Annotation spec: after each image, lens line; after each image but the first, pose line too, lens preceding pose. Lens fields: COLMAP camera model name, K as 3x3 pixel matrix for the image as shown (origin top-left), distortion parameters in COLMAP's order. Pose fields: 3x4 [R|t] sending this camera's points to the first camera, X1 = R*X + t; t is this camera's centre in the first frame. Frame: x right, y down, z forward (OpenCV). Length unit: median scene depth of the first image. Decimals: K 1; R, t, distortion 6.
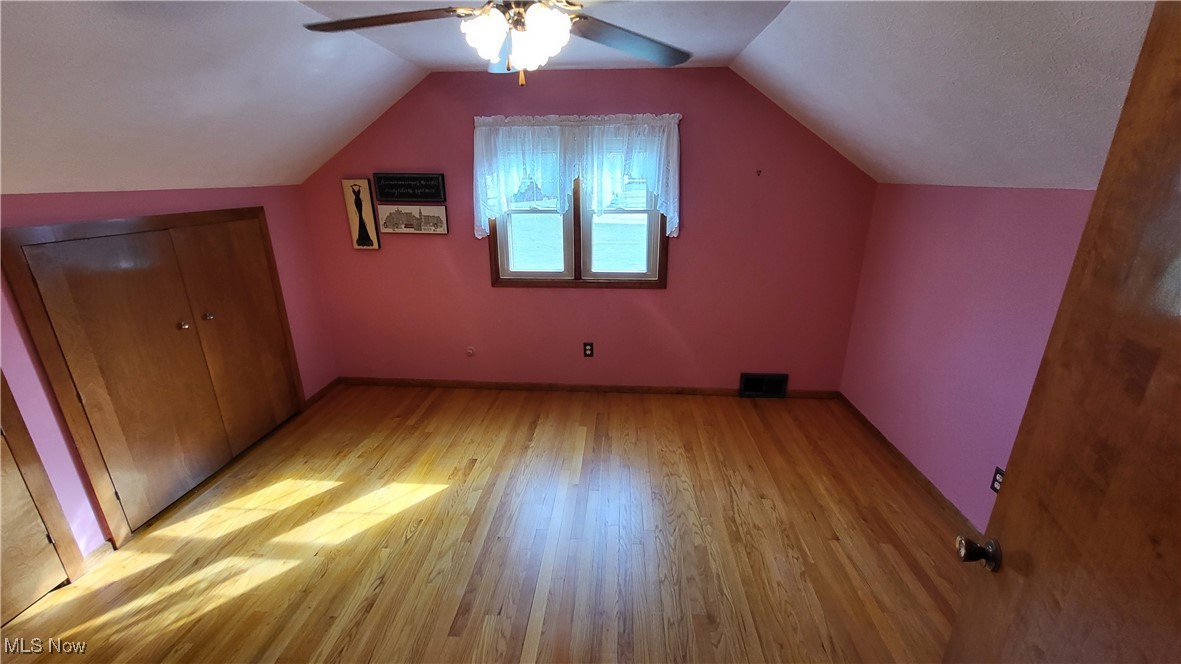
lens RADIAL K [[461.7, 0, 589.4], [0, 461.7, 327.9], [0, 0, 1]] dist [-0.001711, -0.000154]
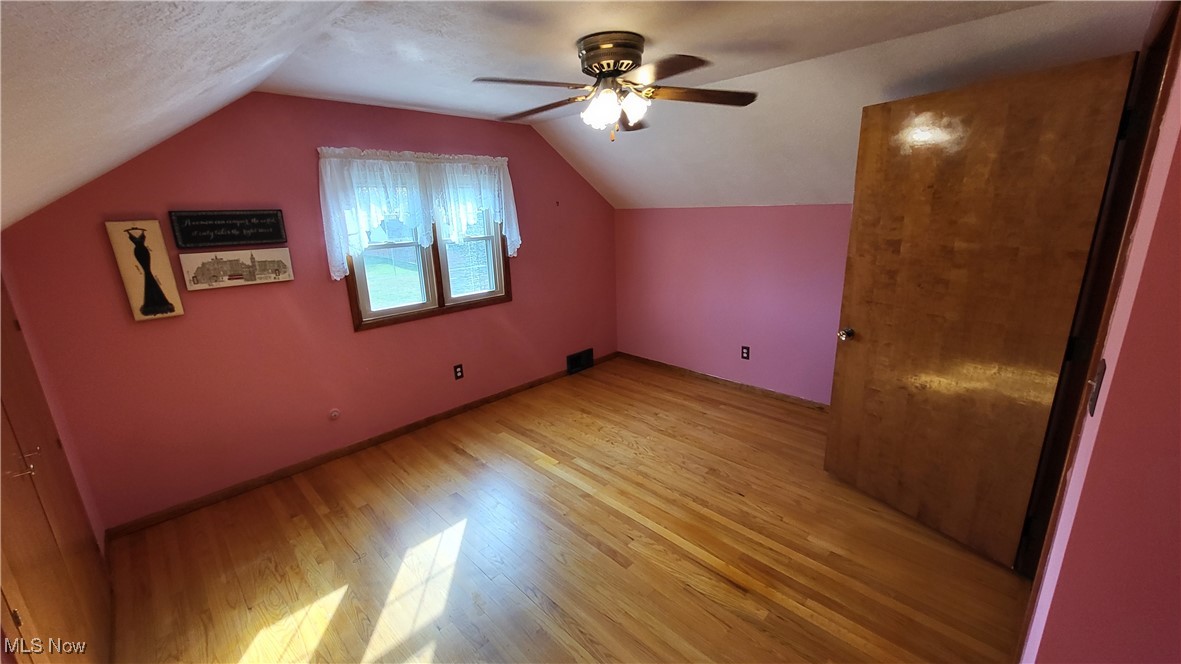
lens RADIAL K [[461.7, 0, 589.4], [0, 461.7, 327.9], [0, 0, 1]] dist [-0.001711, -0.000154]
pose [[0.654748, -0.208216, 0.726603, -0.593559], [0.263539, 0.963871, 0.038731, -0.012070], [-0.708415, 0.166130, 0.685965, 0.063924]]
